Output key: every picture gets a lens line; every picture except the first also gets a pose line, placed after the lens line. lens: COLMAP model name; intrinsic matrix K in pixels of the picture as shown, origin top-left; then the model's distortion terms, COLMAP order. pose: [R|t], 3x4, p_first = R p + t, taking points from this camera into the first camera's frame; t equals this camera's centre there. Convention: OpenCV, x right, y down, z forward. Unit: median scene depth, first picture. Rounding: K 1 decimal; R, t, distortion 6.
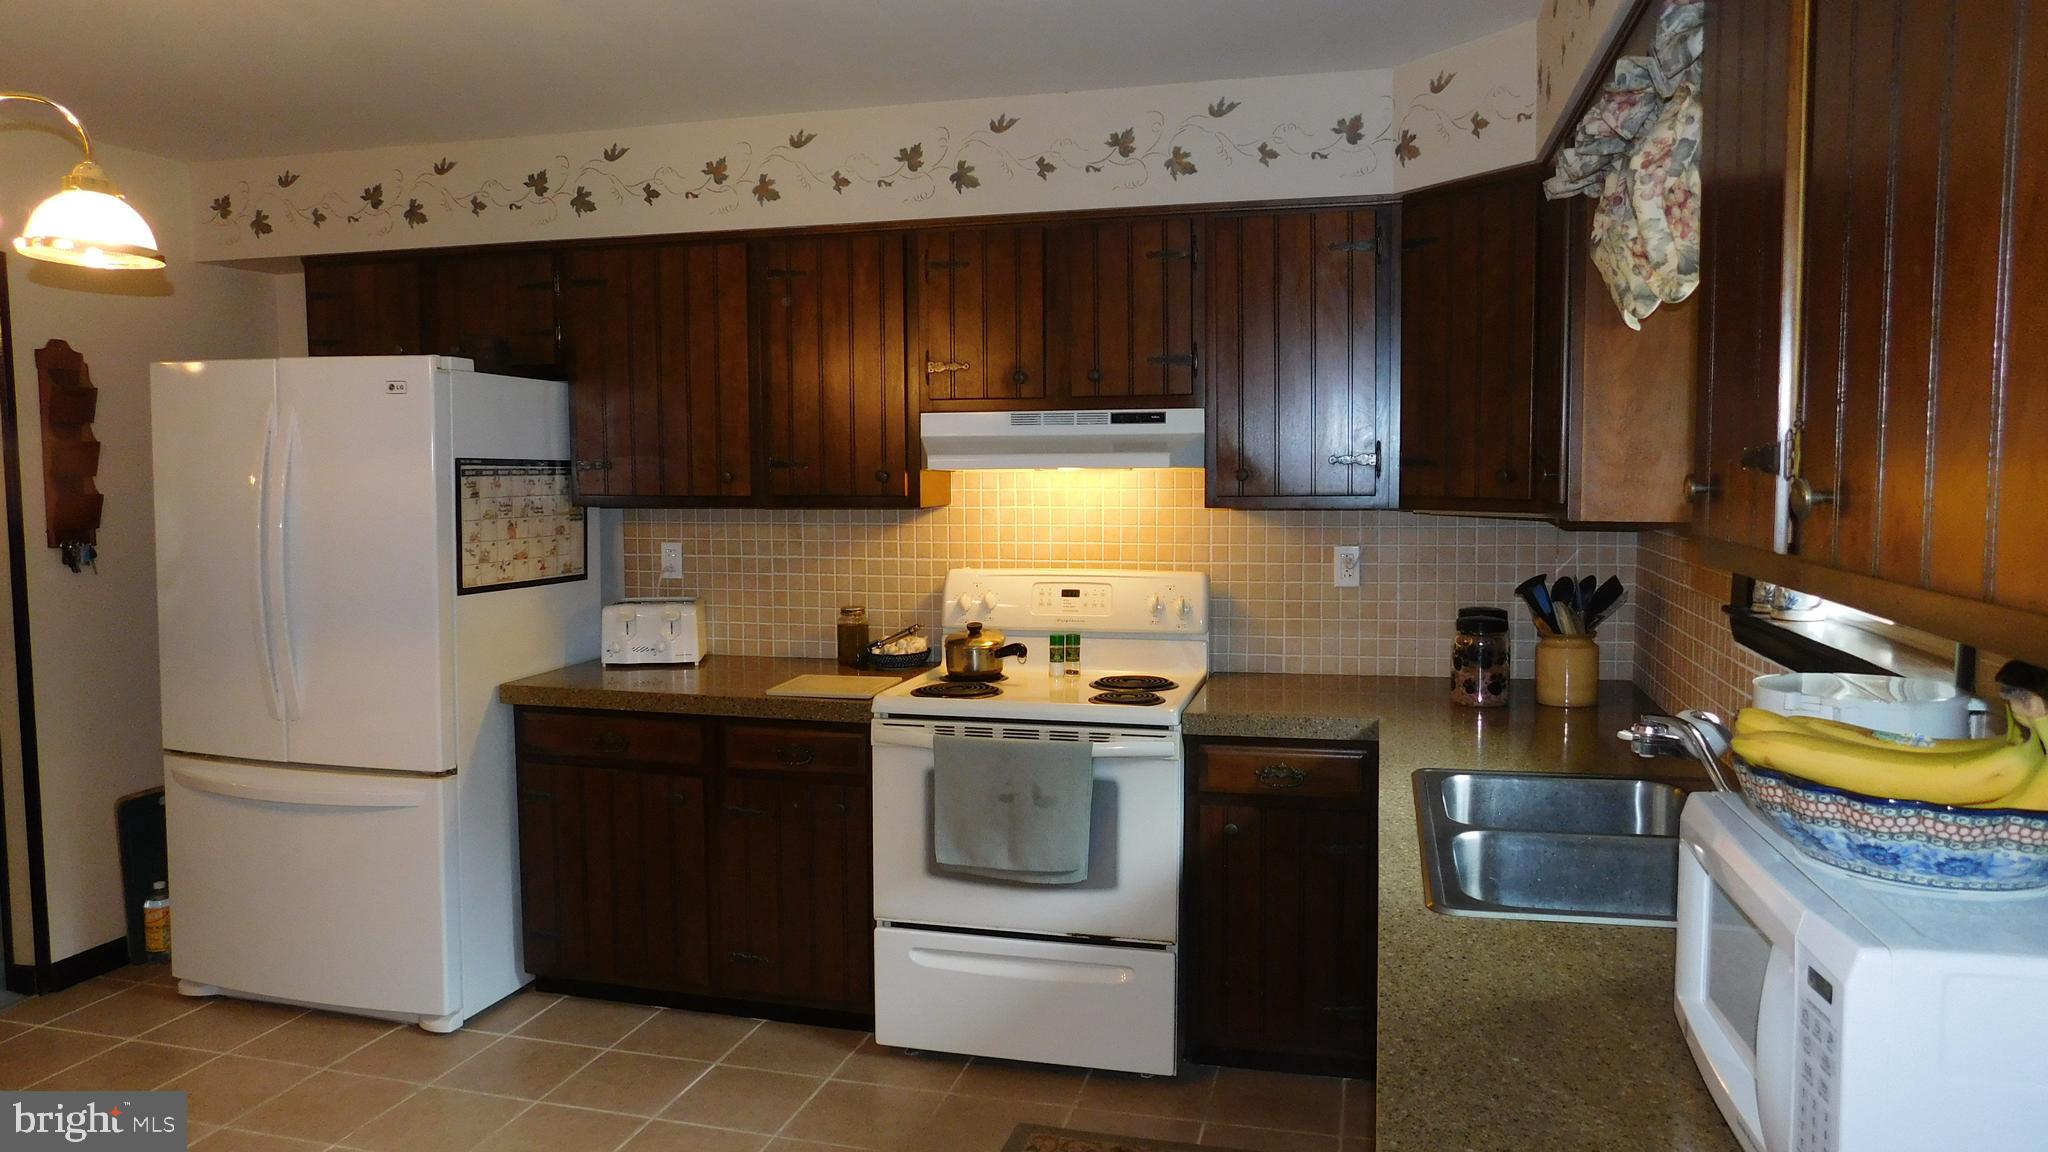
lens RADIAL K [[1358.9, 0, 1024.0], [0, 1358.9, 576.0], [0, 0, 1]] dist [-0.083300, 0.067599]
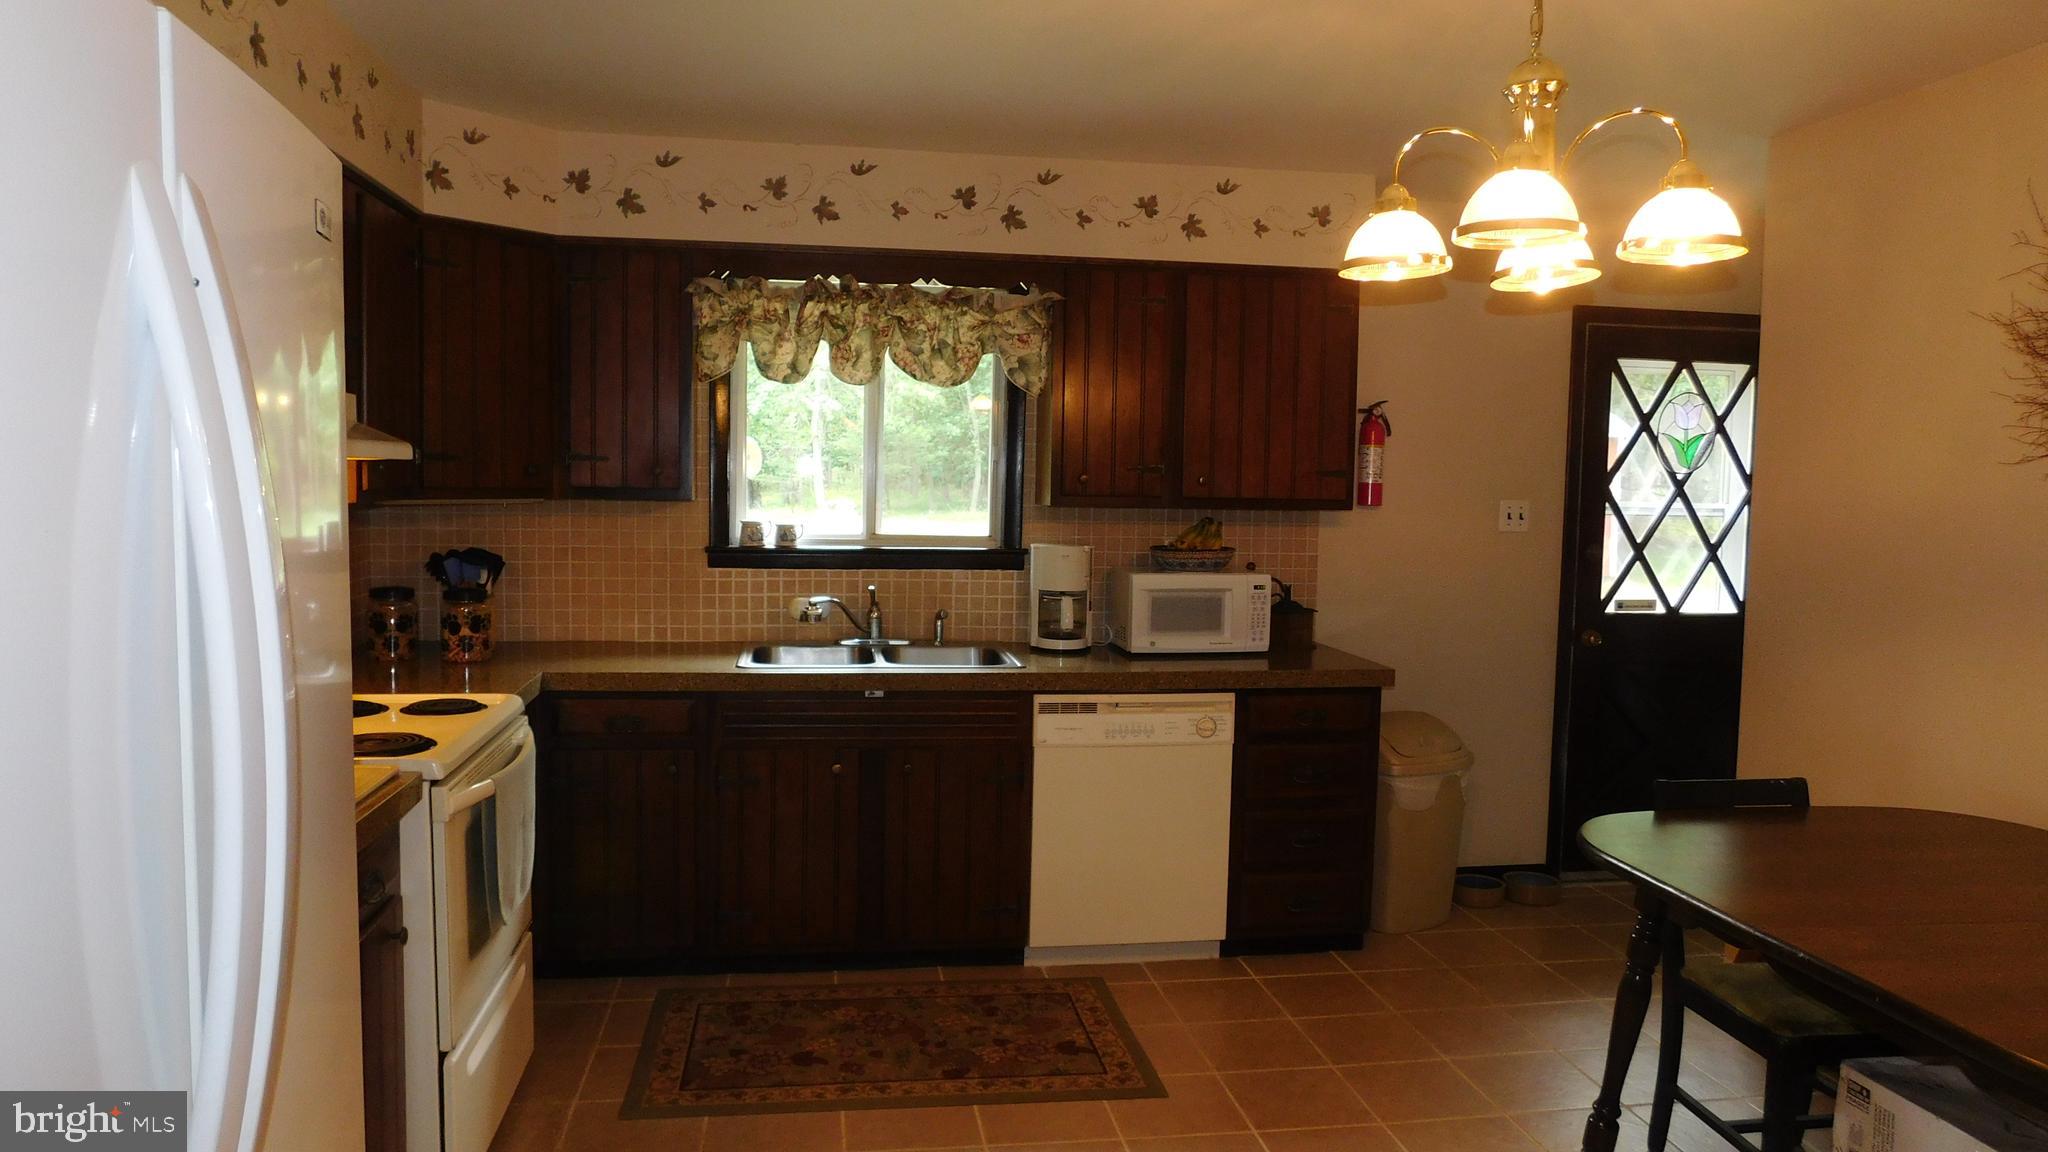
lens RADIAL K [[1358.9, 0, 1024.0], [0, 1358.9, 576.0], [0, 0, 1]] dist [-0.083300, 0.067599]
pose [[-0.400633, -0.065279, 0.913910, -0.822038], [0.057284, 0.993723, 0.096092, -0.057603], [-0.914446, 0.090850, -0.394378, 0.883276]]
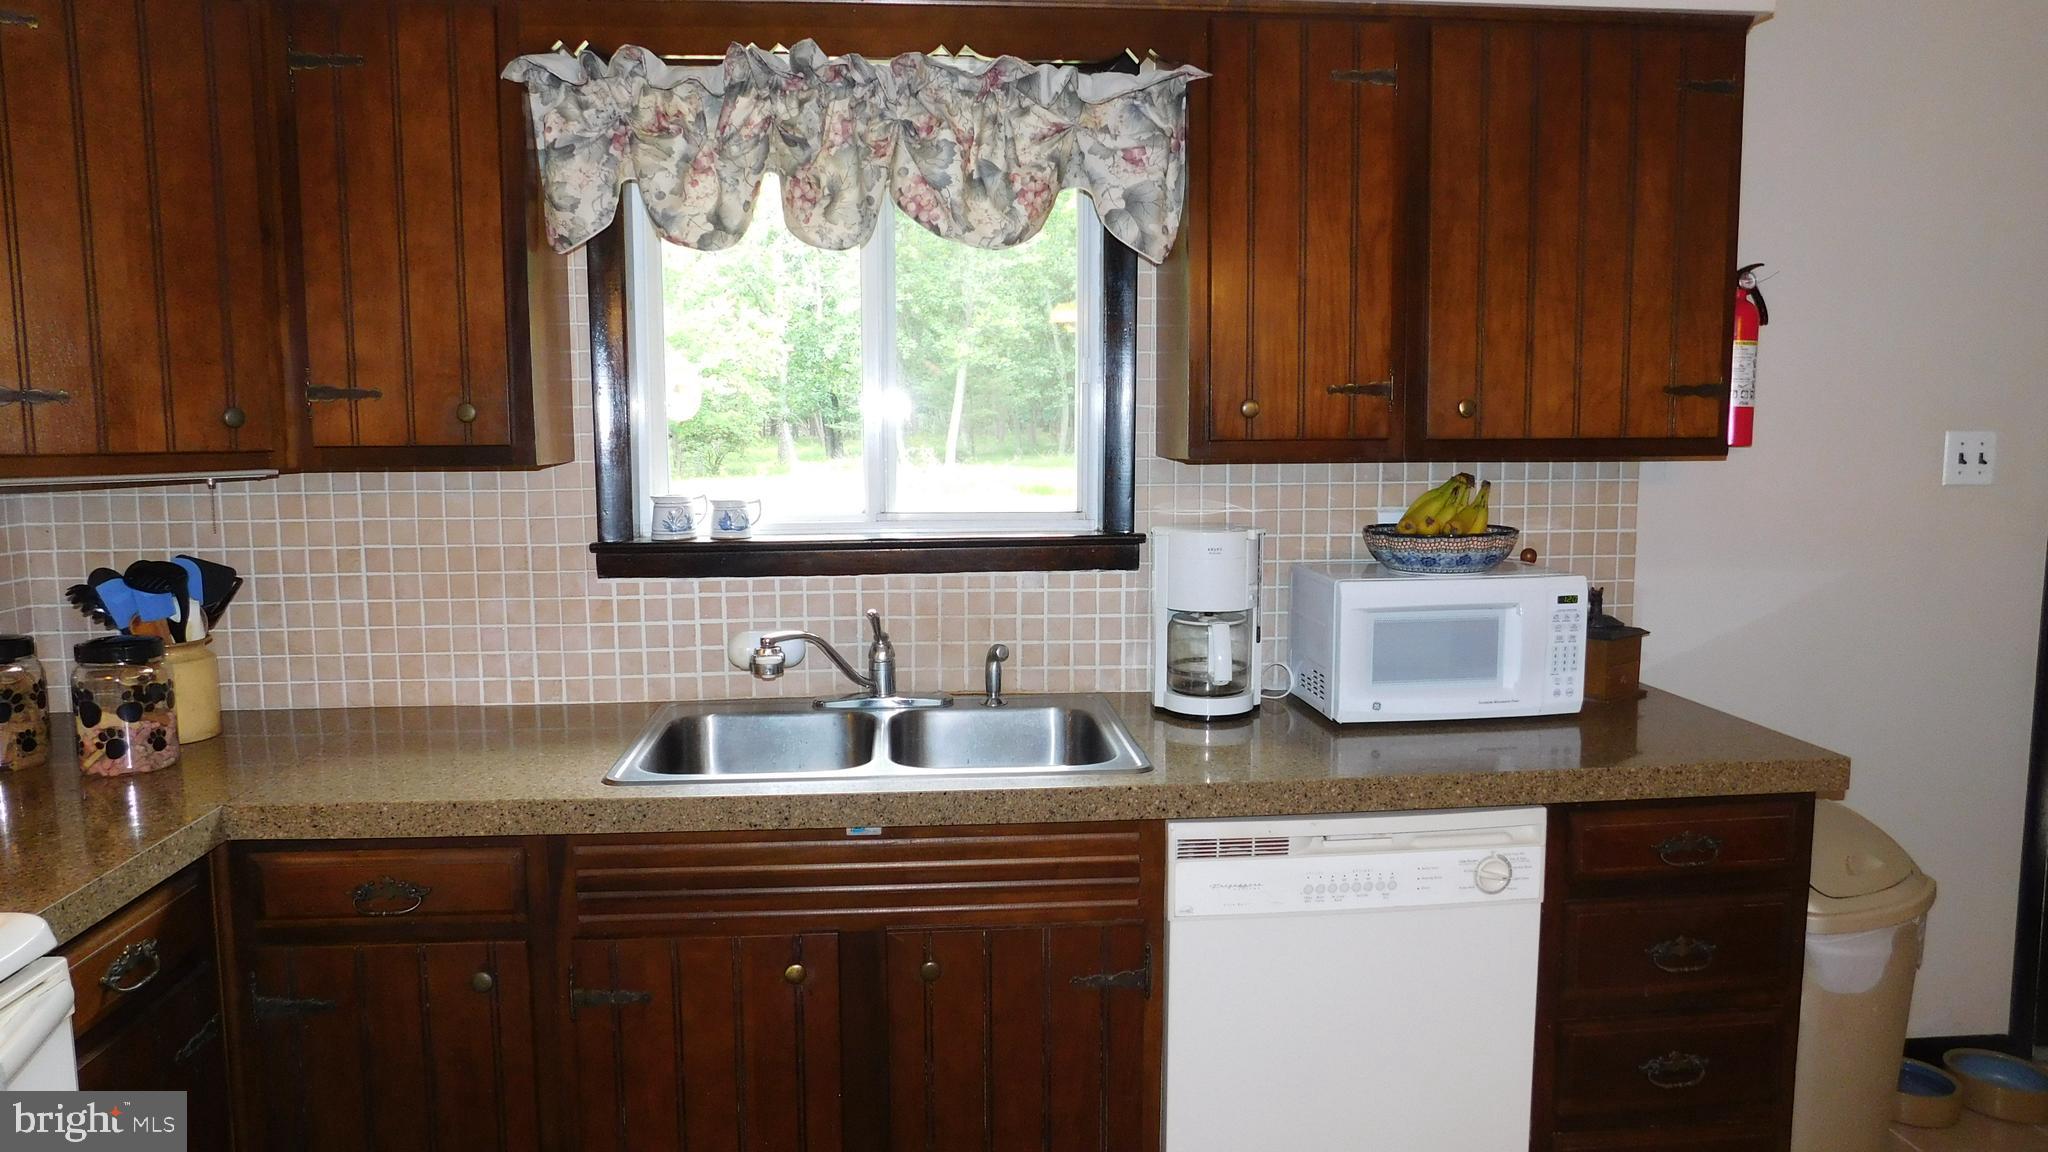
lens RADIAL K [[1358.9, 0, 1024.0], [0, 1358.9, 576.0], [0, 0, 1]] dist [-0.083300, 0.067599]
pose [[-0.340245, -0.097269, 0.935292, -0.355486], [0.082985, 0.987649, 0.132903, -0.042009], [-0.936668, 0.122835, -0.327971, 0.693119]]
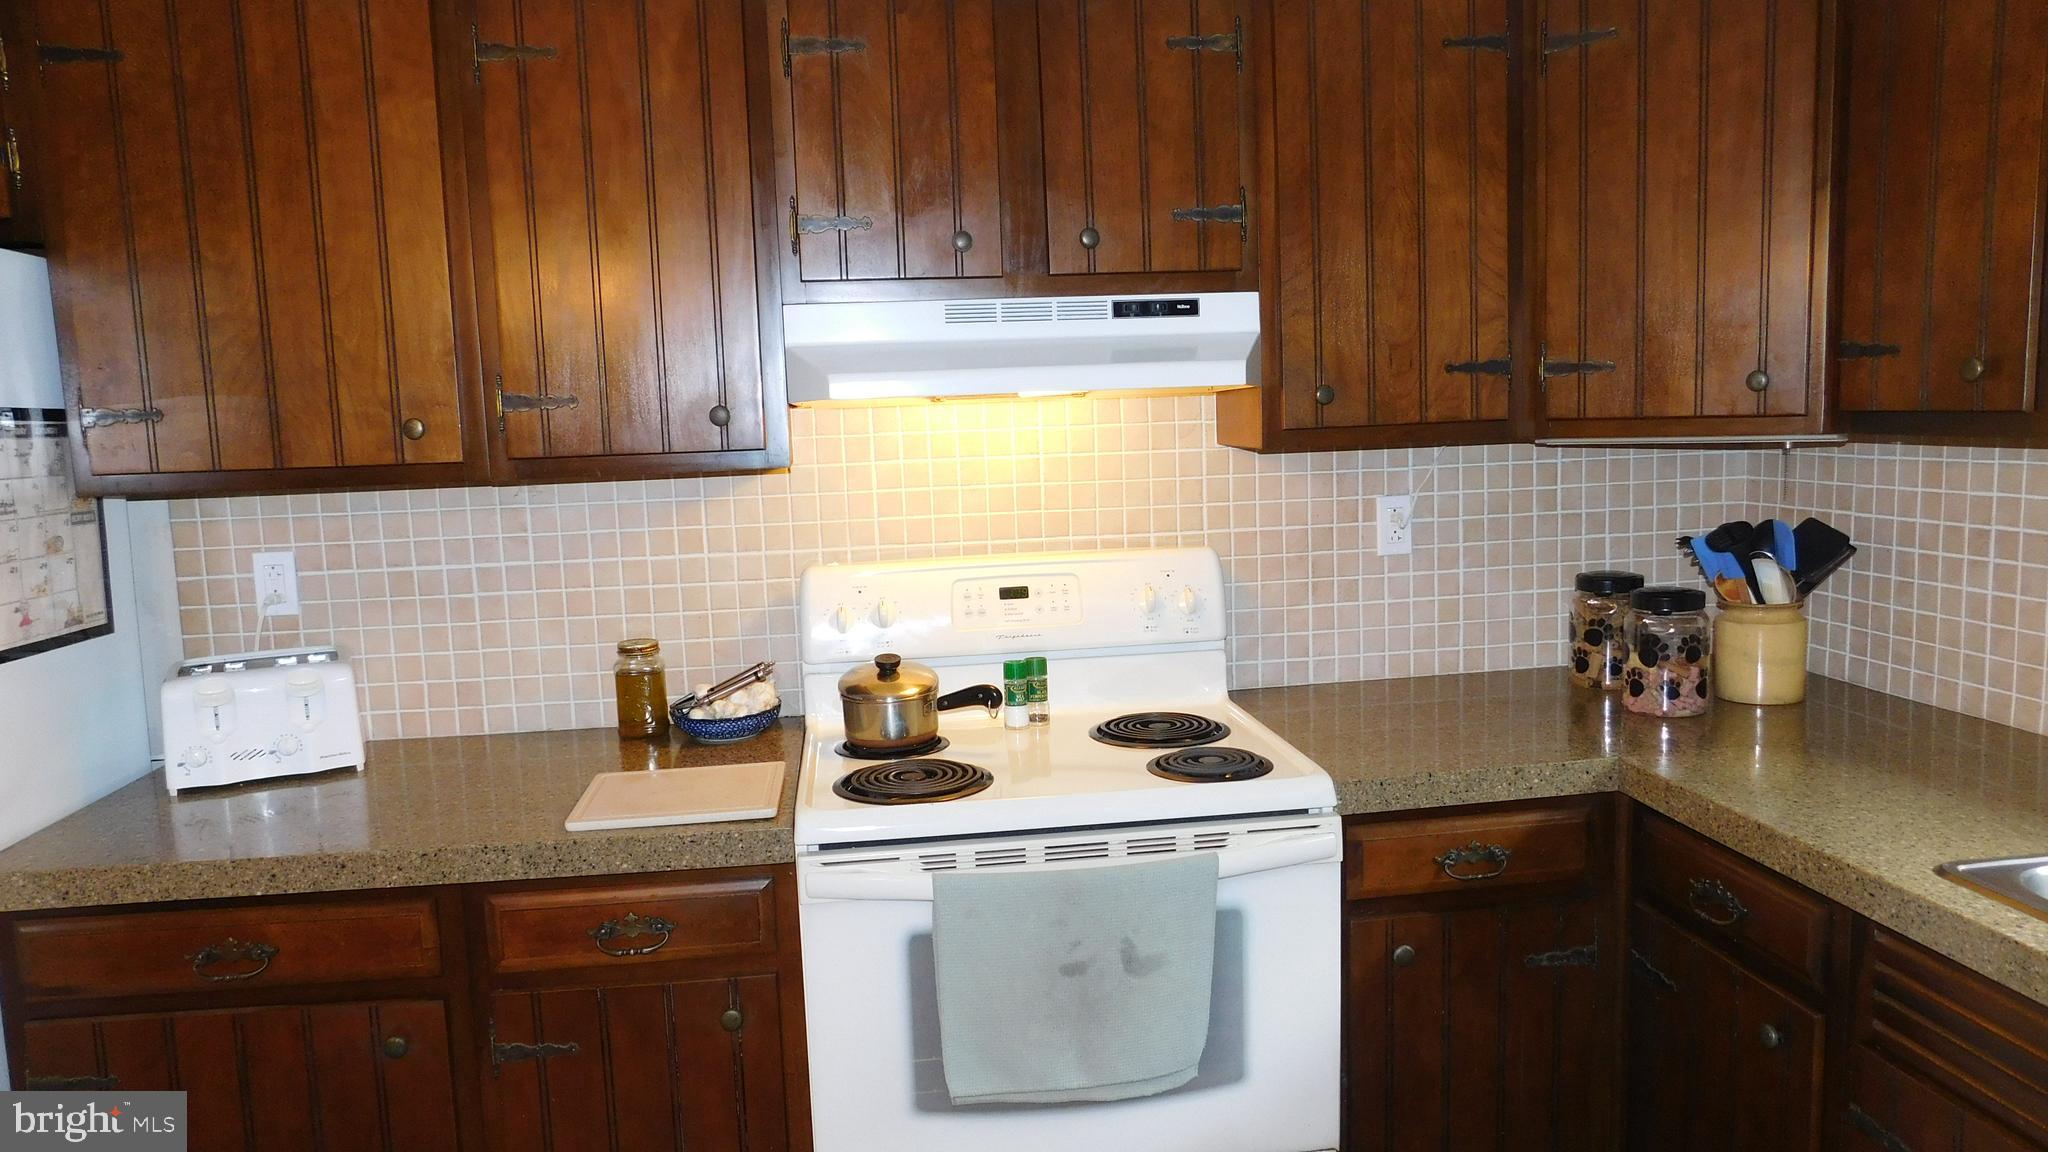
lens RADIAL K [[1358.9, 0, 1024.0], [0, 1358.9, 576.0], [0, 0, 1]] dist [-0.083300, 0.067599]
pose [[0.928377, -0.072814, 0.364437, -0.195956], [0.059962, 0.997118, 0.046473, -0.024899], [-0.366770, -0.021292, 0.930068, 0.415303]]
